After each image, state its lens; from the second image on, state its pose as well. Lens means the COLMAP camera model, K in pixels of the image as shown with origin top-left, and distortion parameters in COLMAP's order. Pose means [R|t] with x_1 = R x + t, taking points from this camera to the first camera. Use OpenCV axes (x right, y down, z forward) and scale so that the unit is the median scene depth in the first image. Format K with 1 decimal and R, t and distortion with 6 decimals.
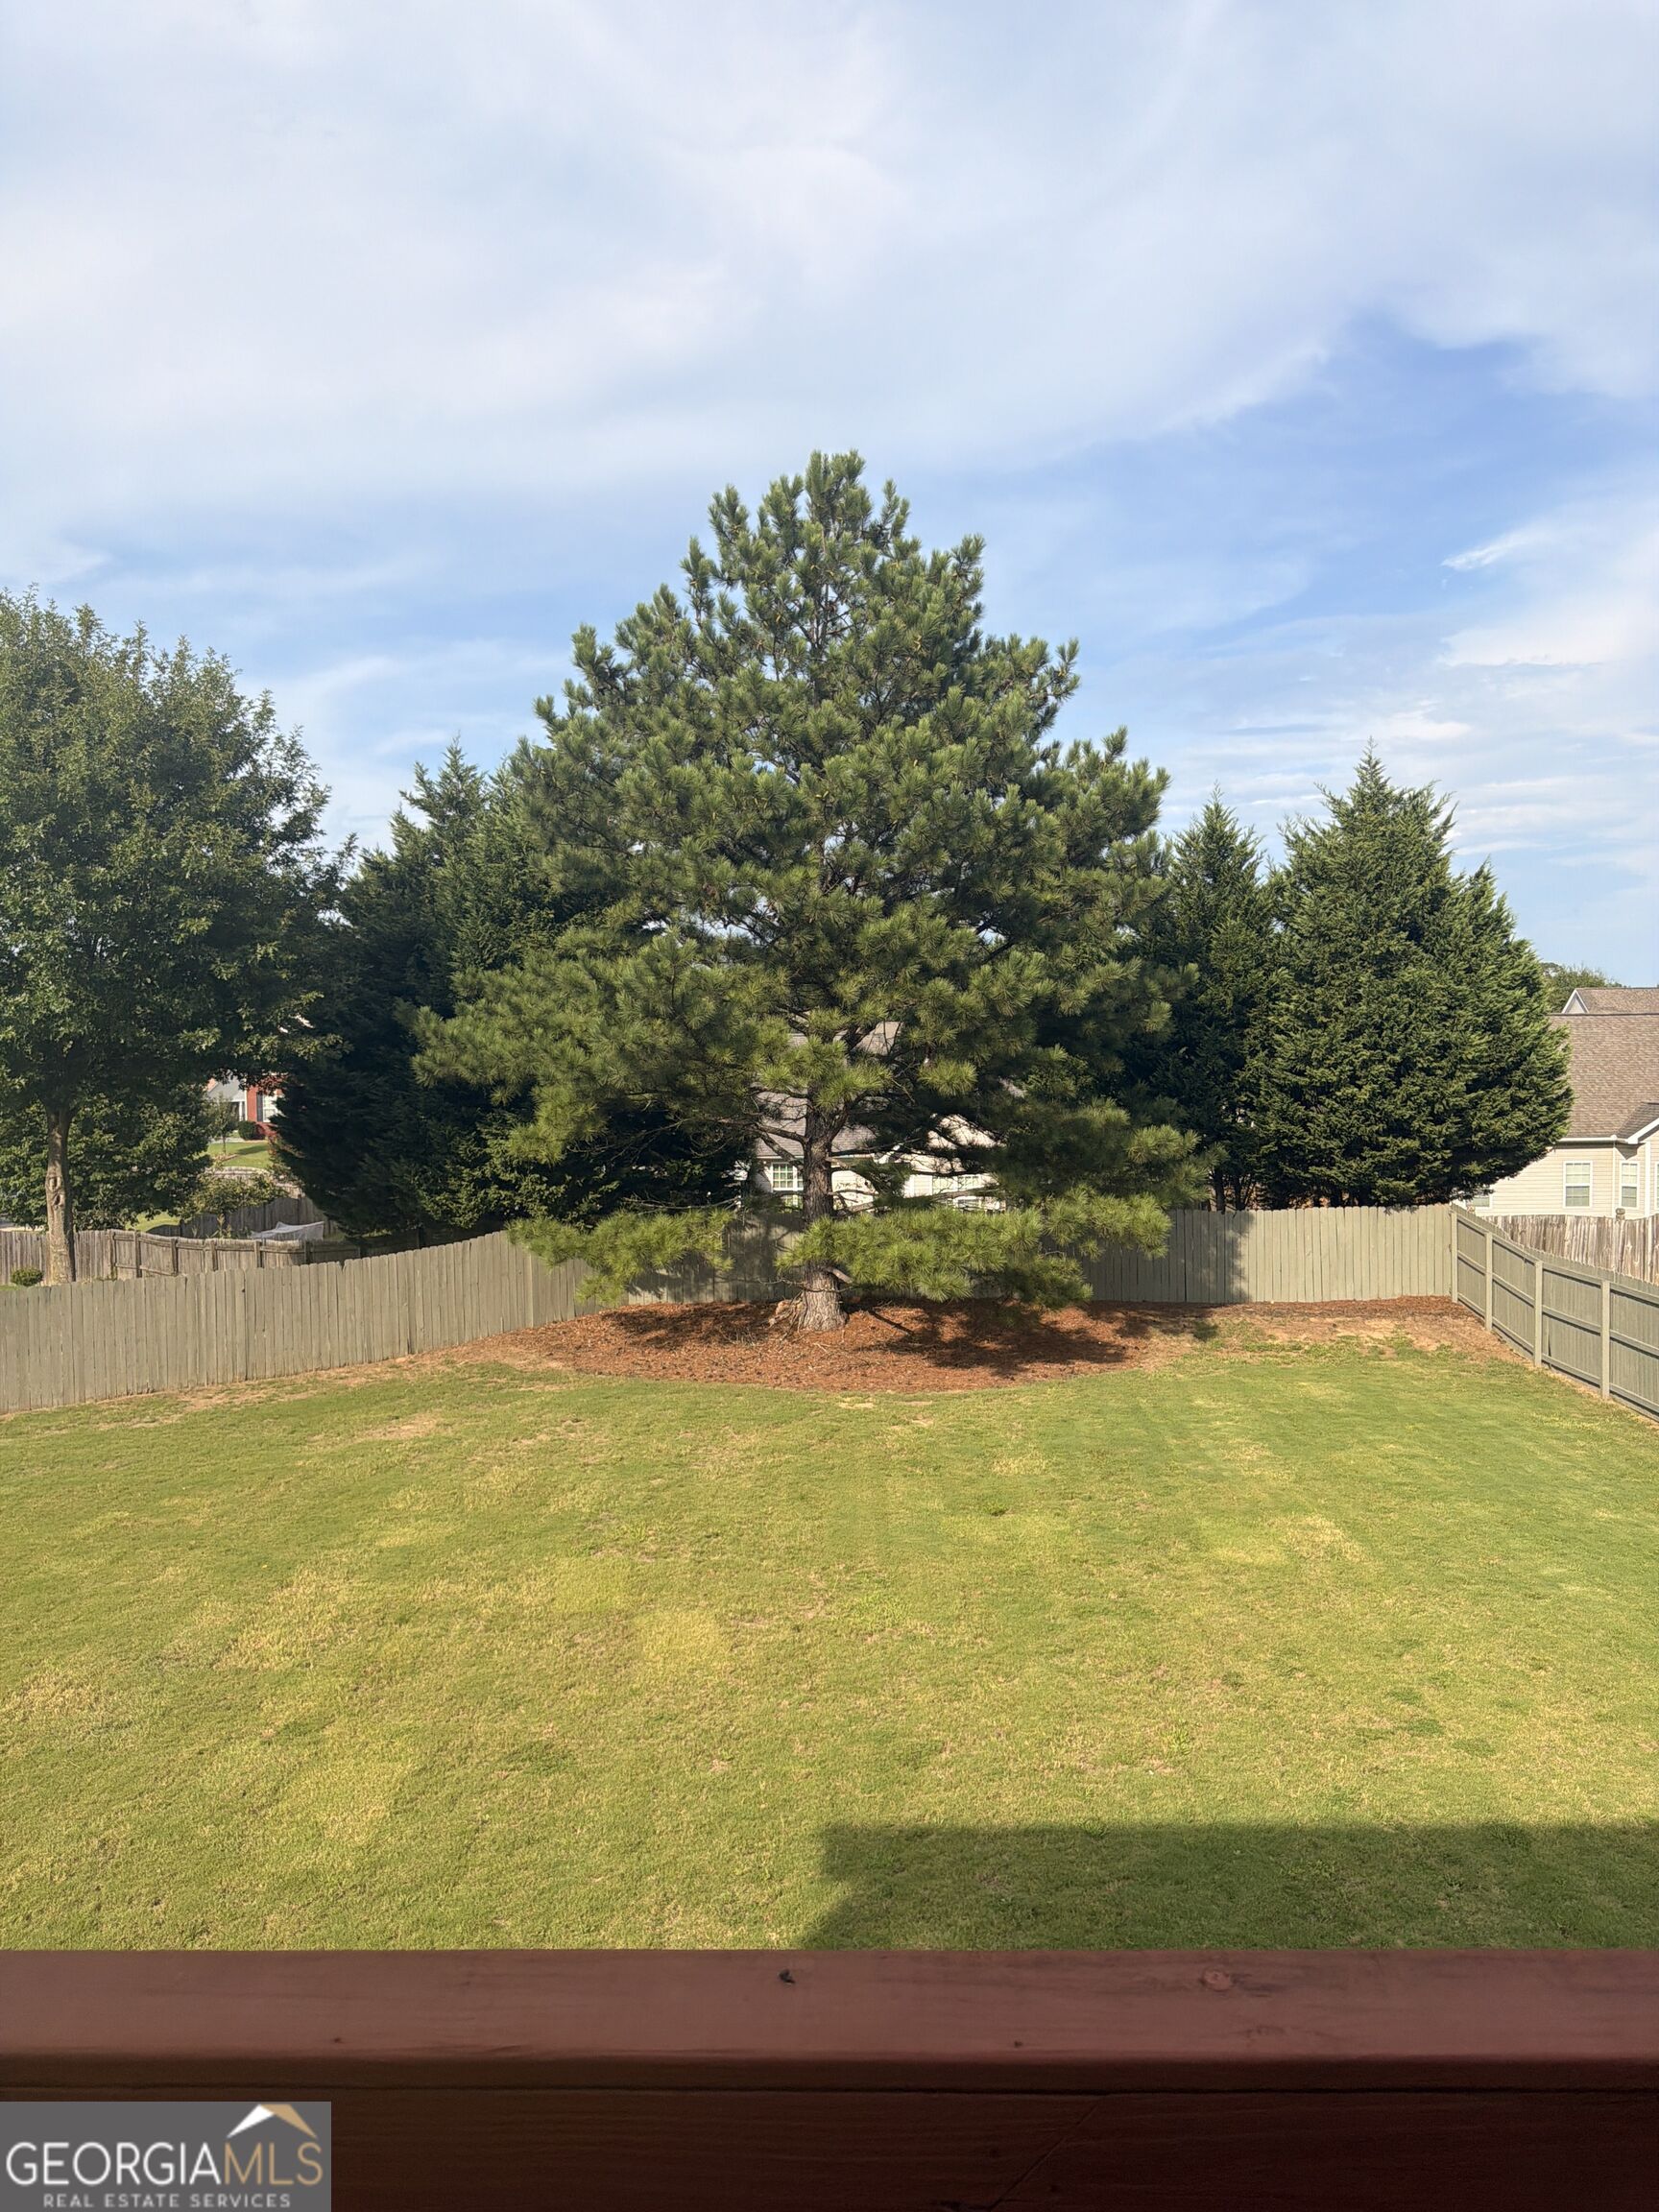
lens RADIAL K [[1563.7, 0, 842.1], [0, 1563.7, 1105.9], [0, 0, 1]] dist [0.077518, -0.096725]
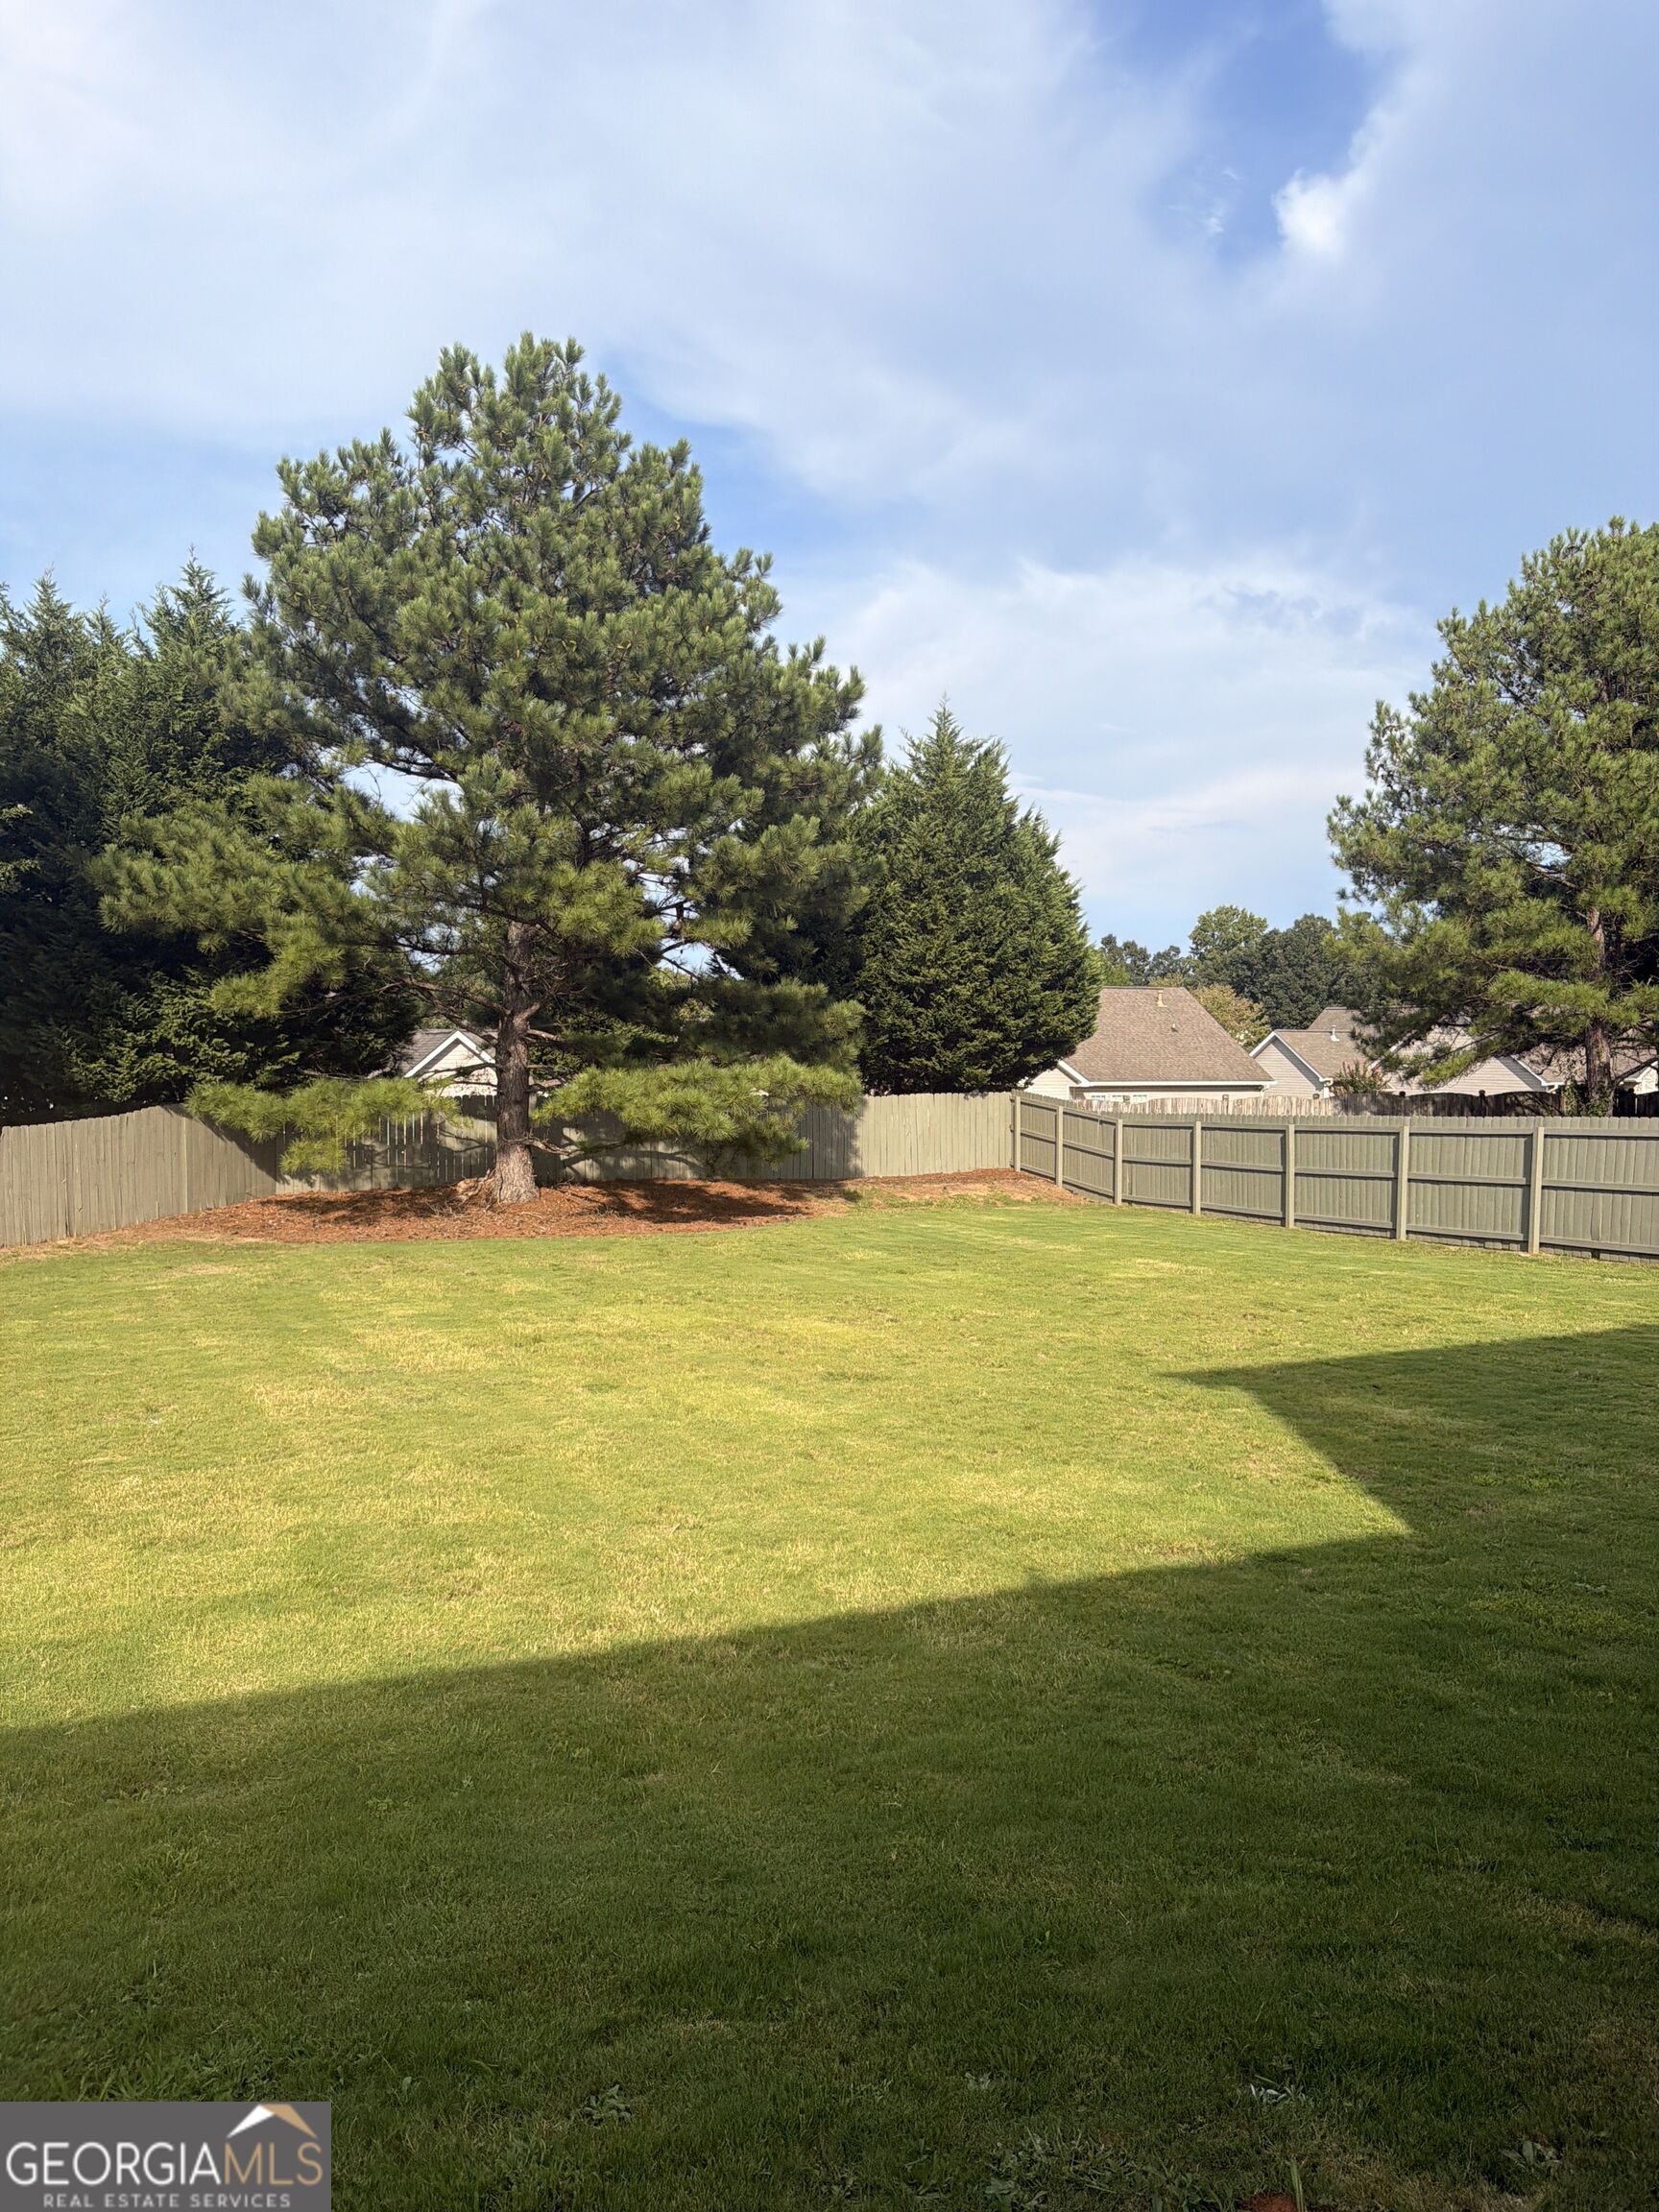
lens RADIAL K [[1563.7, 0, 845.4], [0, 1563.7, 1112.8], [0, 0, 1]] dist [0.077518, -0.096725]
pose [[0.896254, -0.000815, 0.443541, -0.275882], [0.003683, 0.999978, -0.005605, 0.093257], [-0.443526, 0.006657, 0.896237, -0.000166]]
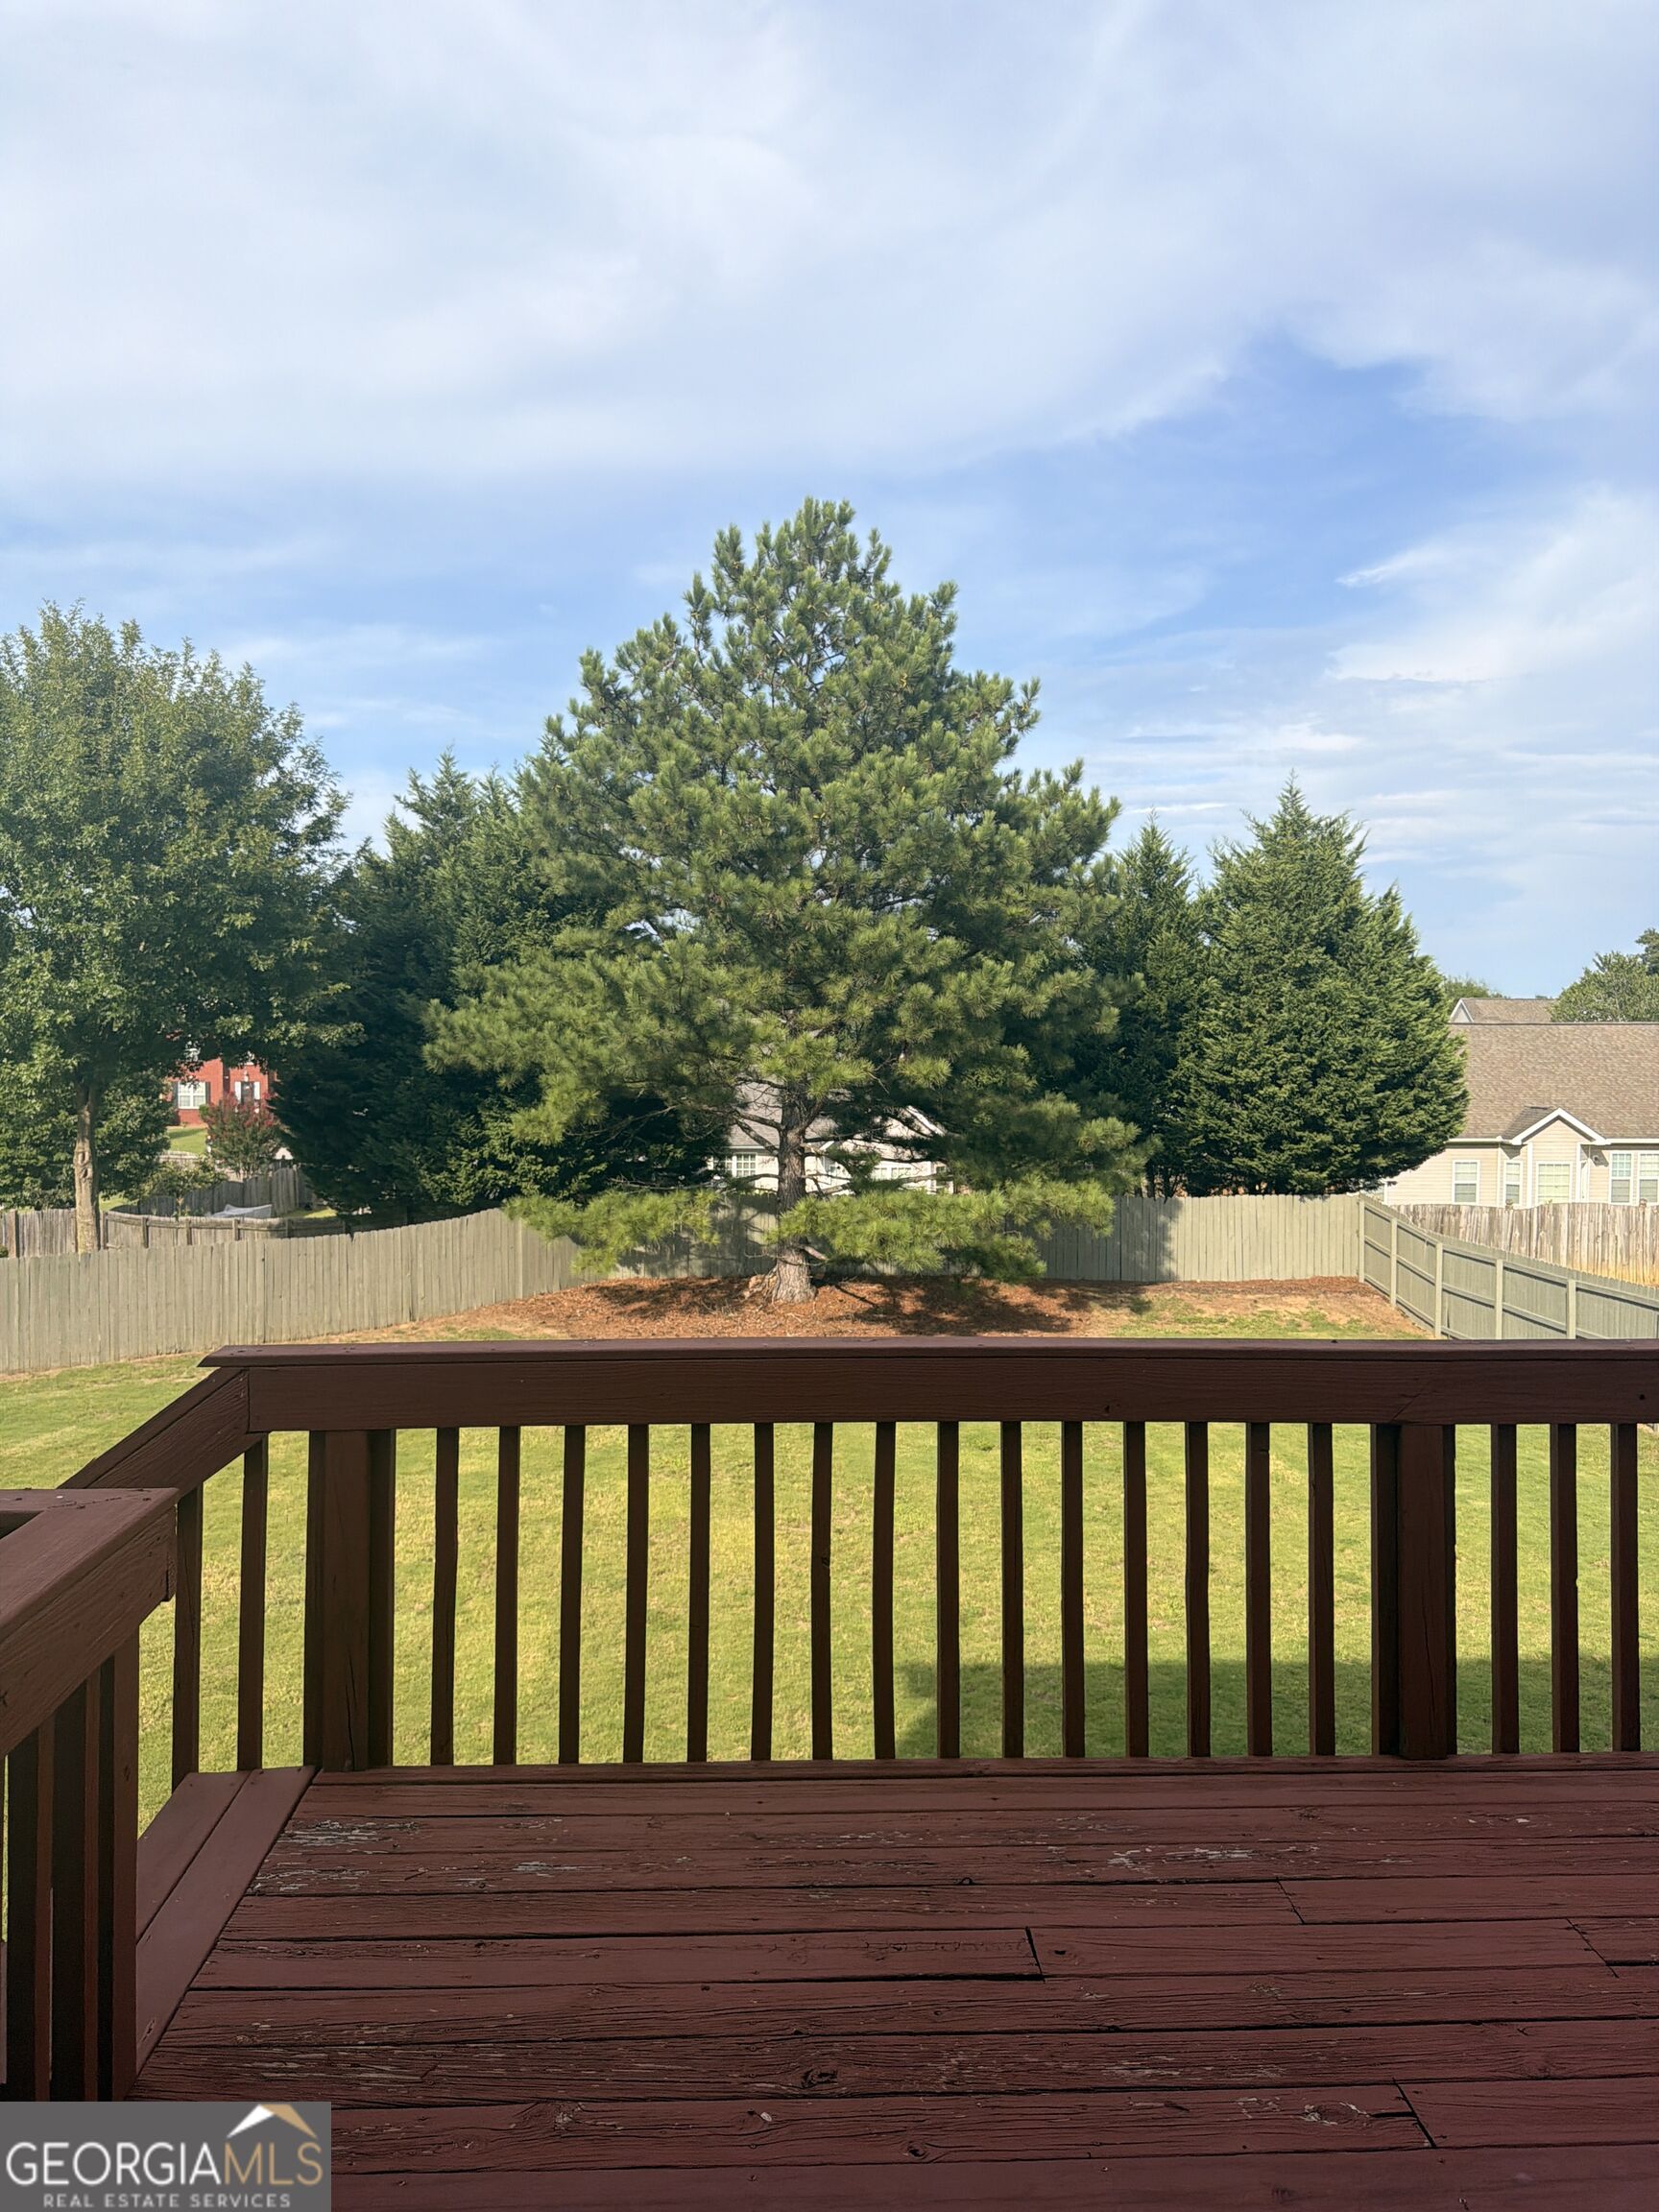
lens RADIAL K [[1563.7, 0, 822.7], [0, 1563.7, 1099.1], [0, 0, 1]] dist [0.077518, -0.096725]
pose [[0.998454, 0.014582, 0.053644, -0.053402], [-0.014456, 0.999892, -0.002725, 0.004824], [-0.053678, 0.001945, 0.998556, -0.088341]]
